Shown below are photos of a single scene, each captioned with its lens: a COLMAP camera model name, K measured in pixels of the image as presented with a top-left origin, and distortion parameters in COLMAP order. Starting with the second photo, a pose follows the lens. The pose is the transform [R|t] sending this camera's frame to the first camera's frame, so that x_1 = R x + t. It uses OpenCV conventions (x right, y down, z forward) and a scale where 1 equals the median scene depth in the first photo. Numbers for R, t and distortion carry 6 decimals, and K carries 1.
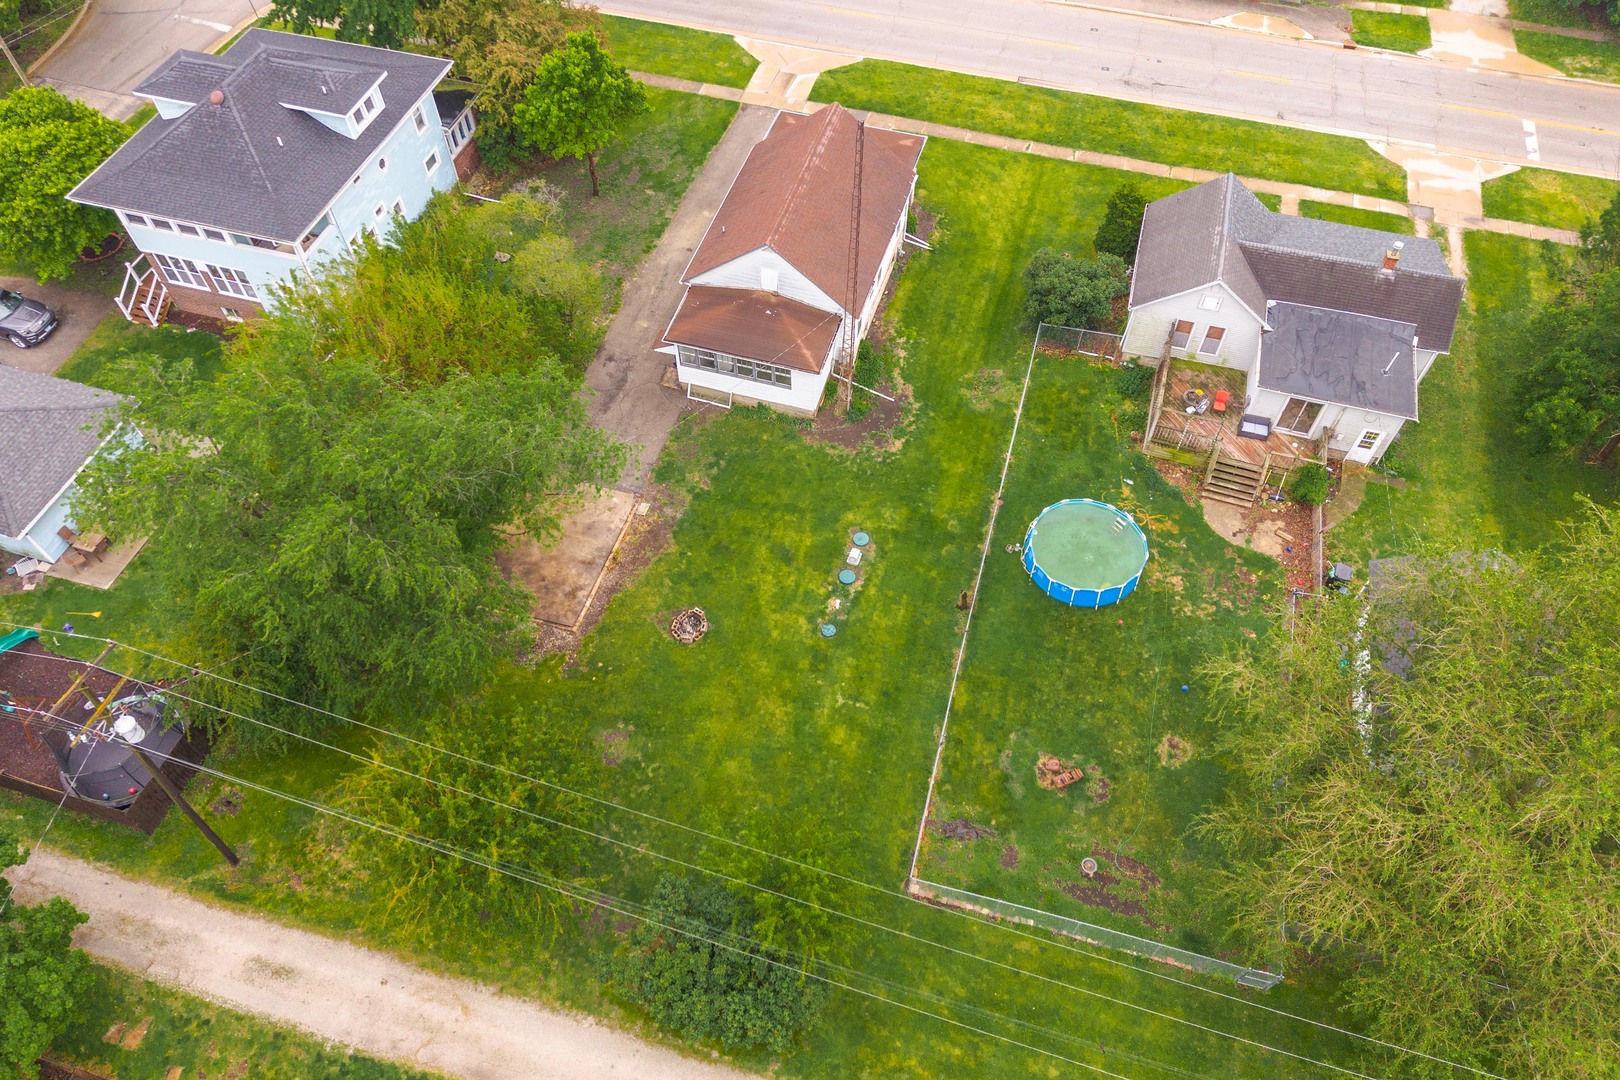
lens RADIAL K [[1145.1, 0, 805.6], [0, 1145.1, 548.6], [0, 0, 1]] dist [0.068745, -0.107922]
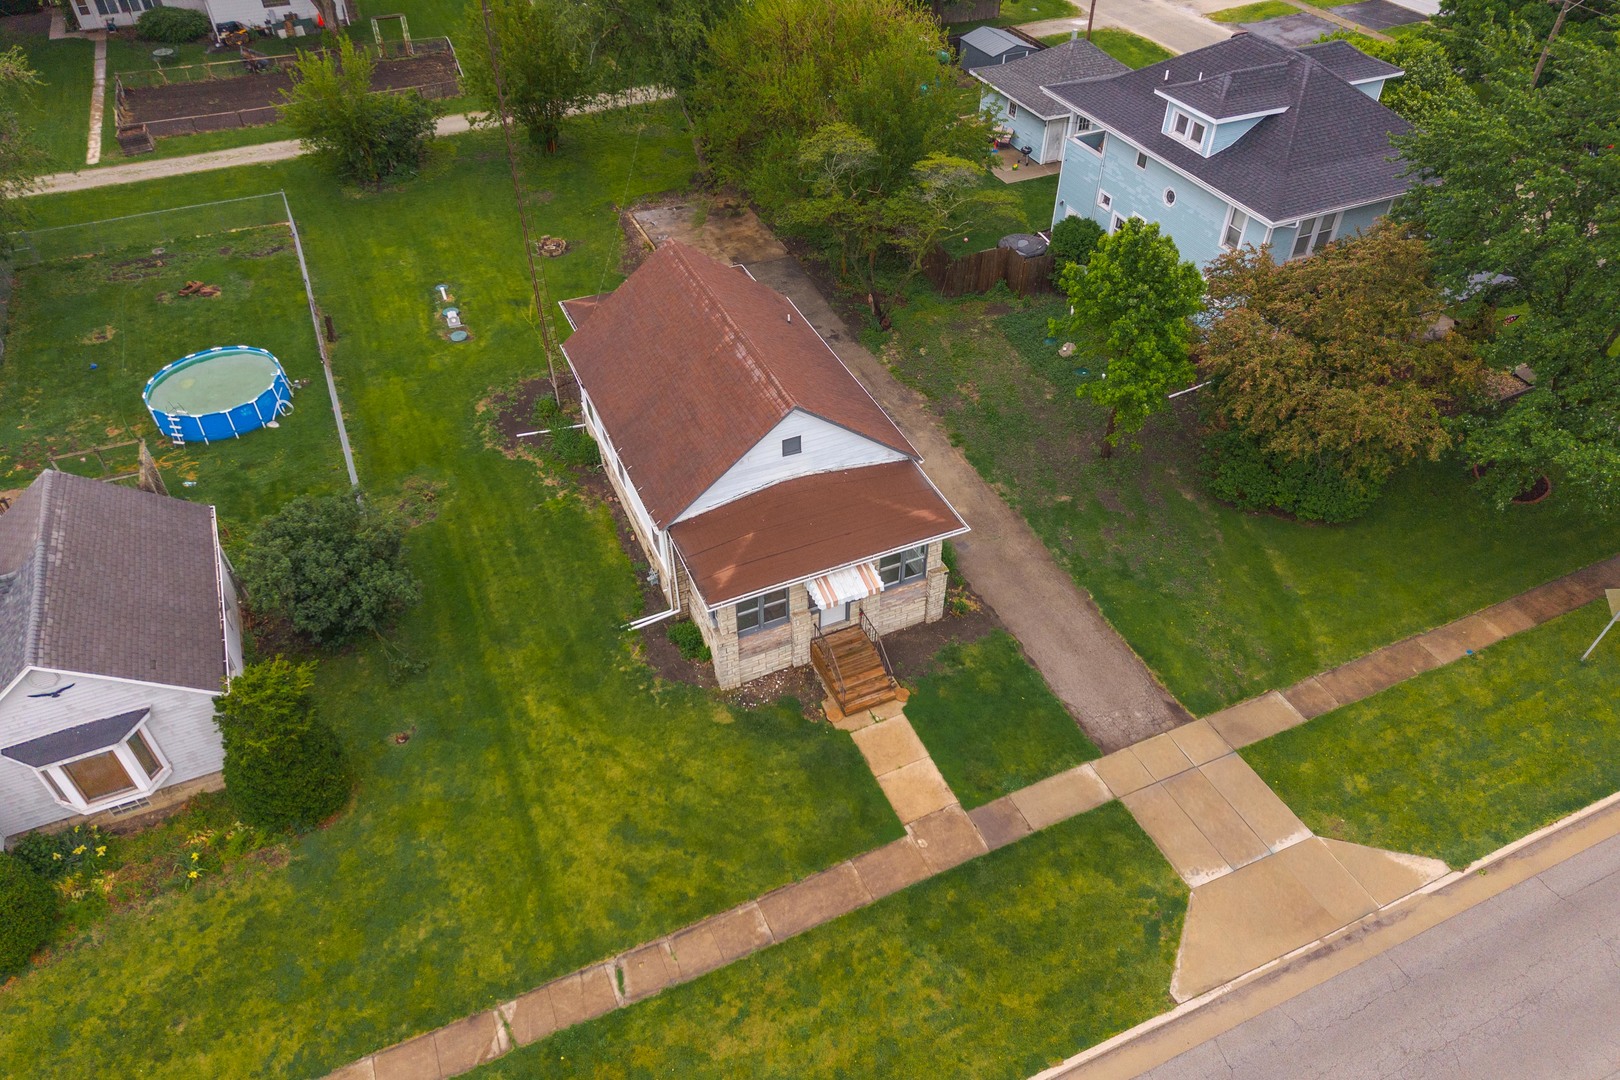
lens RADIAL K [[1112.9, 0, 810.4], [0, 1112.9, 544.1], [0, 0, 1]] dist [0.052450, -0.064094]
pose [[-0.764045, 0.420943, -0.488920, 0.349458], [-0.519598, 0.047726, 0.853077, -0.939068], [0.382431, 0.905831, 0.182256, 1.059094]]
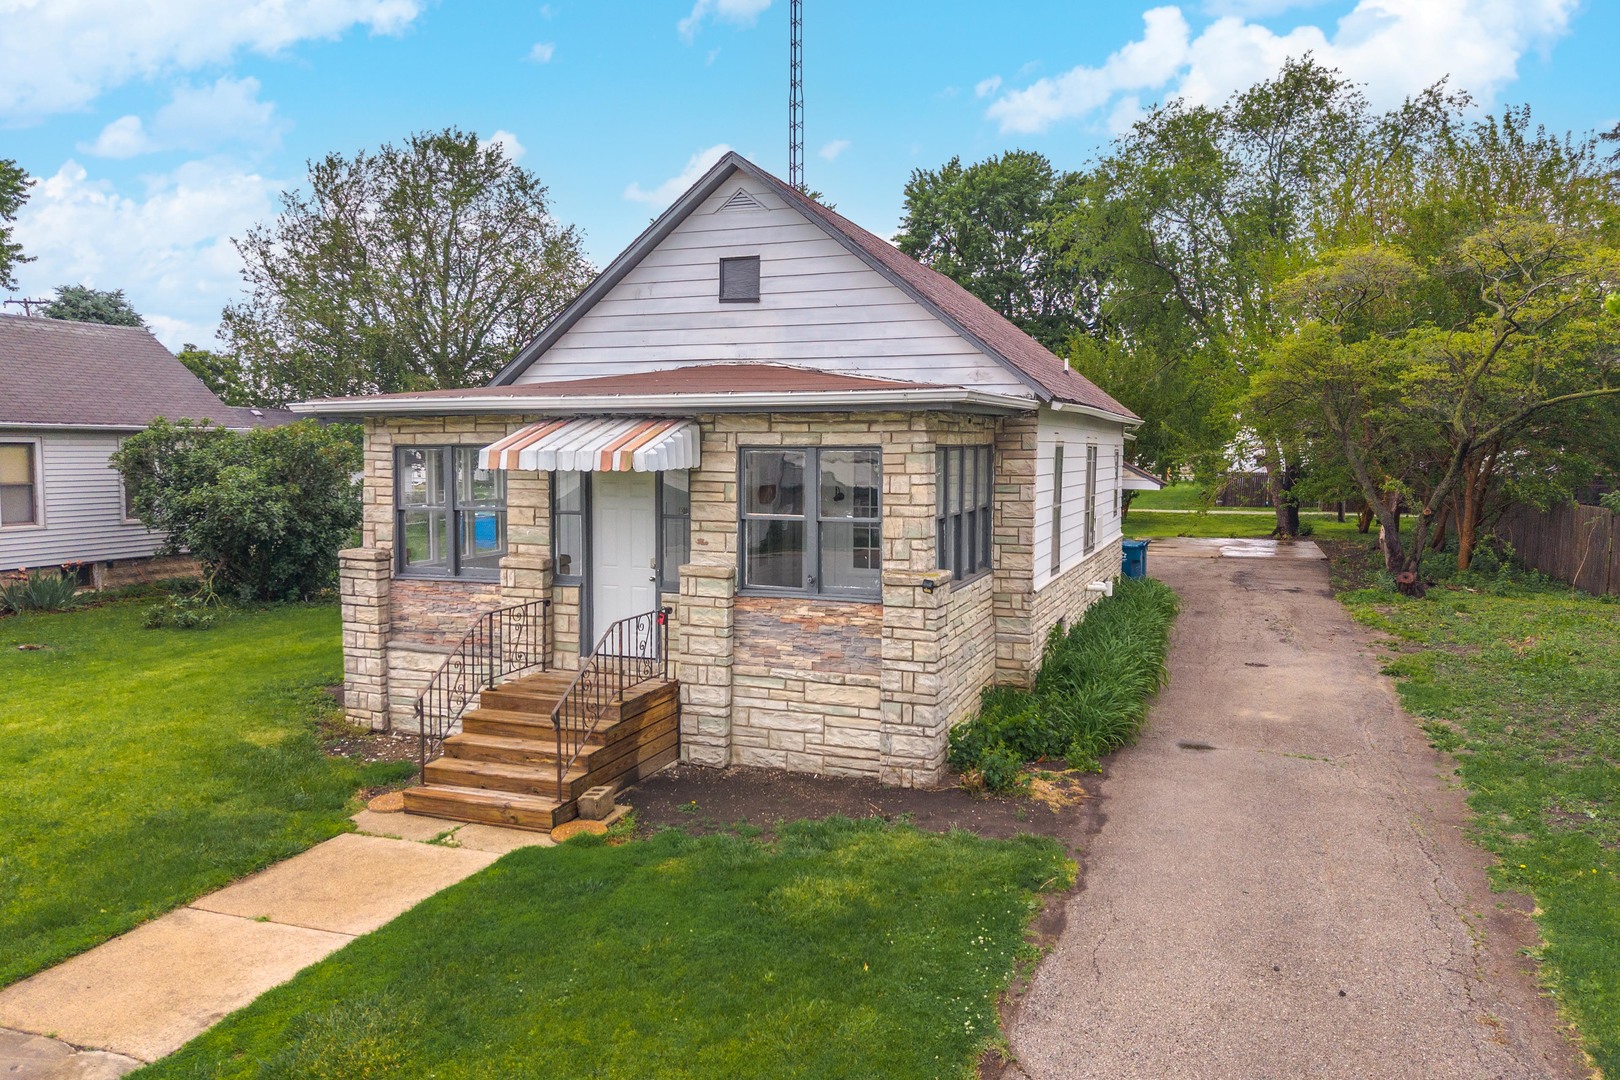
lens RADIAL K [[1112.9, 0, 810.4], [0, 1112.9, 544.1], [0, 0, 1]] dist [0.052450, -0.064094]
pose [[-0.996263, -0.021657, 0.083615, -0.014980], [0.059586, 0.528490, 0.846846, -0.609543], [-0.062530, 0.848663, -0.525224, 1.326072]]
